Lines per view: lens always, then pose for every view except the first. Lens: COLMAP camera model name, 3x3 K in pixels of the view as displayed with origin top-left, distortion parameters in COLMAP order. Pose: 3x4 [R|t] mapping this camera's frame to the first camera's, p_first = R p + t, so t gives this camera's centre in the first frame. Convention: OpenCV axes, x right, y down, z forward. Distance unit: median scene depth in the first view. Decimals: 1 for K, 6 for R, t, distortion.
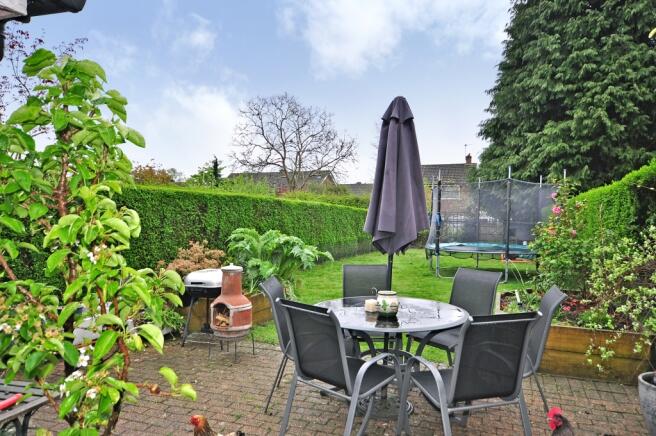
lens RADIAL K [[459.2, 0, 332.7], [0, 459.2, 218.7], [0, 0, 1]] dist [0.031717, 0.009992]
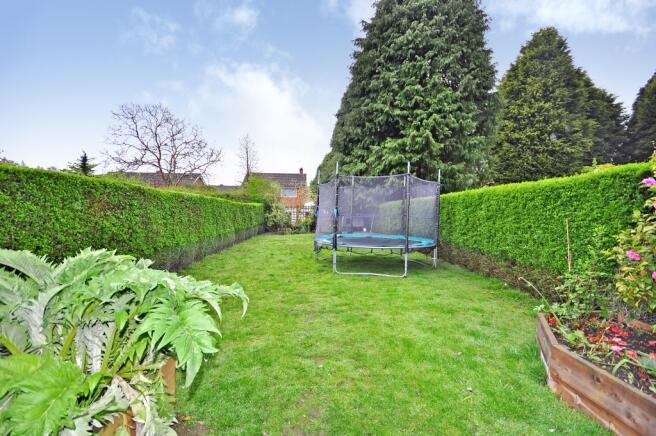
lens RADIAL K [[285.2, 0, 327.5], [0, 285.2, 218.3], [0, 0, 1]] dist [0.001206, -0.001338]
pose [[0.913495, -0.009231, 0.406744, -0.022190], [-0.002560, 0.999592, 0.028435, -0.004196], [-0.406841, -0.027017, 0.913099, 0.324972]]
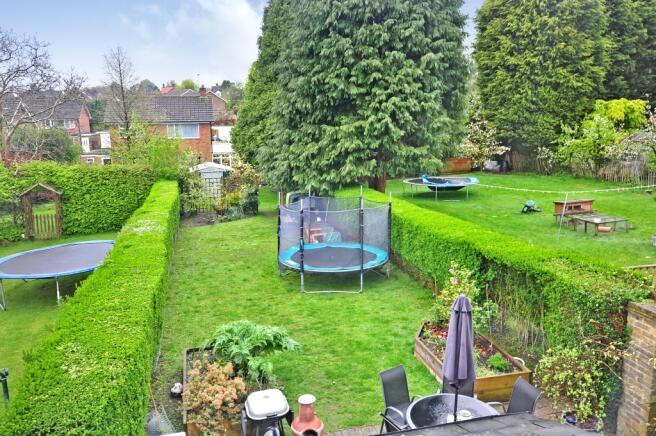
lens RADIAL K [[522.7, 0, 327.6], [0, 522.7, 220.7], [0, 0, 1]] dist [-0.005776, 0.018429]
pose [[0.826453, -0.126177, 0.548684, -0.290768], [0.021573, 0.980944, 0.193087, -0.210183], [-0.562592, -0.147740, 0.813427, -0.043190]]
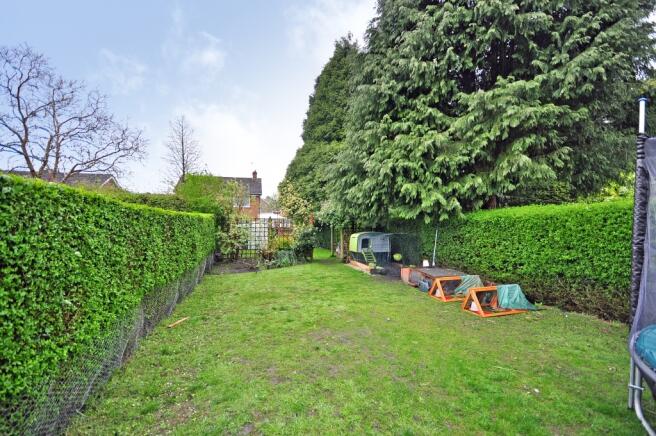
lens RADIAL K [[285.2, 0, 326.5], [0, 285.2, 217.6], [0, 0, 1]] dist [0.001206, -0.001338]
pose [[0.815802, 0.007275, 0.578285, 0.045965], [0.002739, 0.999861, -0.016444, -0.010944], [-0.578325, 0.014999, 0.815669, 0.823953]]
